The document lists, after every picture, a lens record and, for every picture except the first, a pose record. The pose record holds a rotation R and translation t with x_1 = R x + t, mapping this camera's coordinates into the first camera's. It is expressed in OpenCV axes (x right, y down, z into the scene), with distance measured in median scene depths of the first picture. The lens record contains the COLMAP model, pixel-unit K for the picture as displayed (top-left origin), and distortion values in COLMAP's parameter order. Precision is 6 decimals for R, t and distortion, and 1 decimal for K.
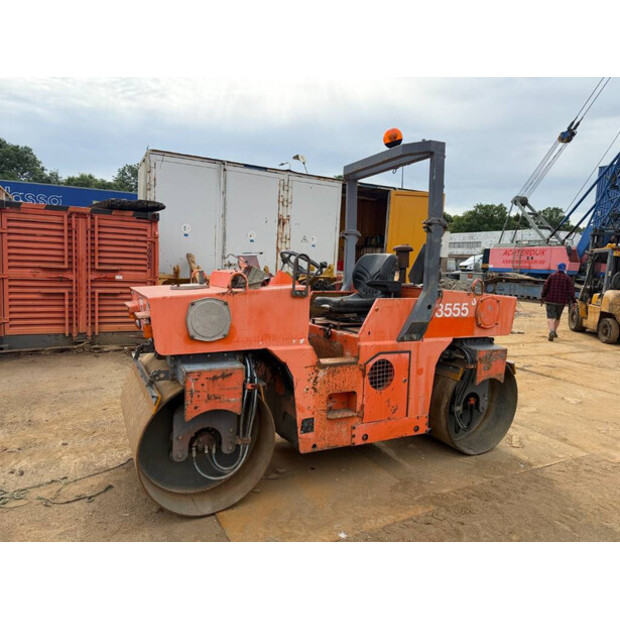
lens RADIAL K [[427.7, 0, 307.8], [0, 427.7, 313.5], [0, 0, 1]] dist [0.102629, -0.131425]
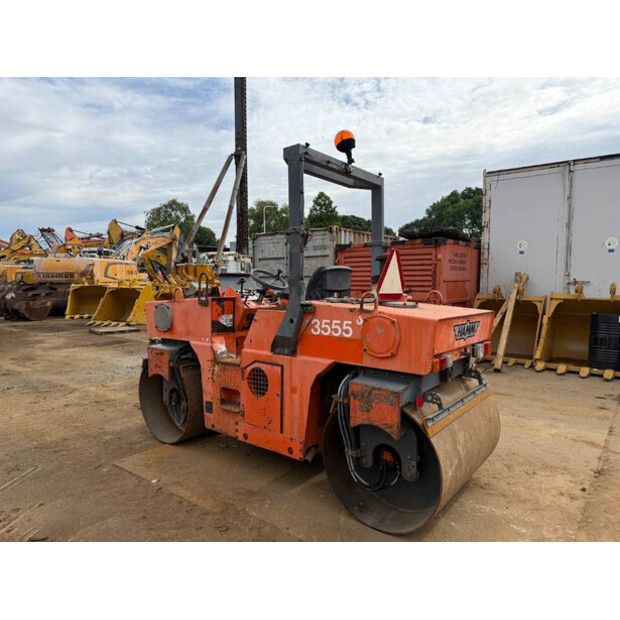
lens RADIAL K [[429.1, 0, 310.0], [0, 429.1, 310.0], [0, 0, 1]] dist [0.093026, -0.121967]
pose [[0.422528, 0.025624, -0.905988, 1.139389], [-0.083819, 0.996421, -0.010910, -0.032190], [0.902466, 0.080549, 0.423163, 0.631076]]
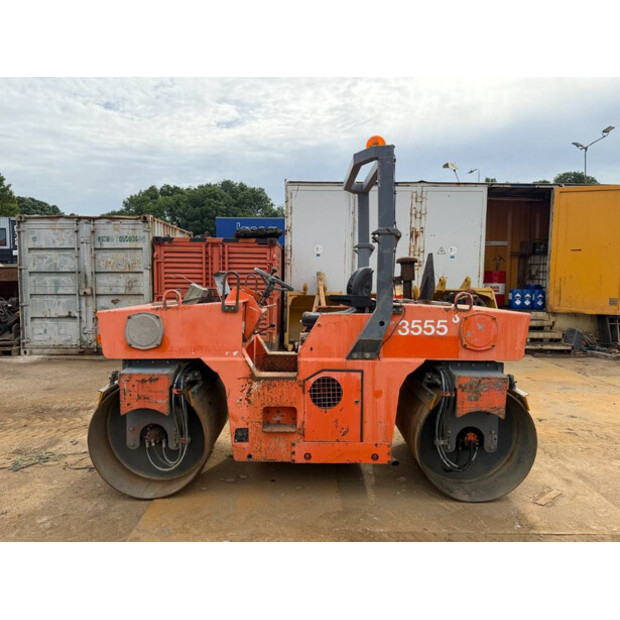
lens RADIAL K [[427.7, 0, 307.8], [0, 427.7, 313.5], [0, 0, 1]] dist [0.102629, -0.131425]
pose [[0.892095, 0.005776, -0.451812, 0.548682], [-0.022034, 0.999285, -0.030731, -0.004842], [0.451311, 0.037371, 0.891584, 0.114021]]
